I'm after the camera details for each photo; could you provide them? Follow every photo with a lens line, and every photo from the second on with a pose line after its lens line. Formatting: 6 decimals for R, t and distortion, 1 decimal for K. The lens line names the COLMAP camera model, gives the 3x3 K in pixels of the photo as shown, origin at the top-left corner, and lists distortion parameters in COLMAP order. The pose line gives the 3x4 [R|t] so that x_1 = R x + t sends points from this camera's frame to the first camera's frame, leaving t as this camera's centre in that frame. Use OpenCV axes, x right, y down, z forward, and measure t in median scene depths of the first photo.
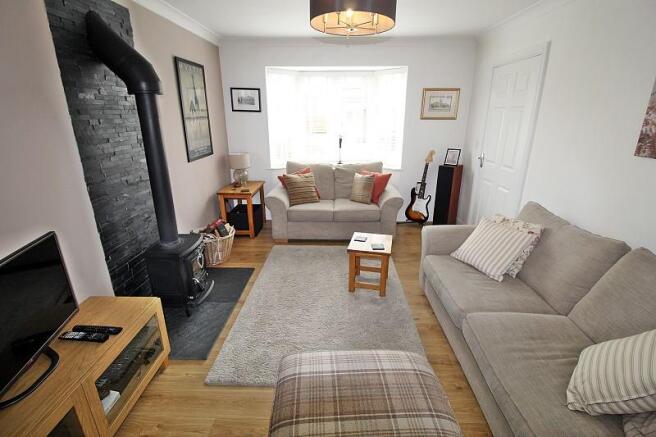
lens RADIAL K [[311.0, 0, 330.4], [0, 311.0, 217.2], [0, 0, 1]] dist [-0.010497, -0.004472]
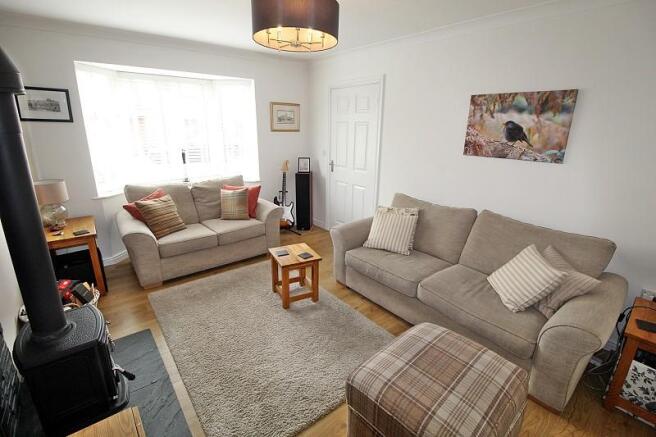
lens RADIAL K [[311.0, 0, 330.6], [0, 311.0, 218.1], [0, 0, 1]] dist [-0.010497, -0.004472]
pose [[0.752157, -0.176526, 0.634900, -0.286611], [0.193650, 0.980124, 0.043097, -0.037648], [-0.629889, 0.090533, 0.771391, 0.099722]]
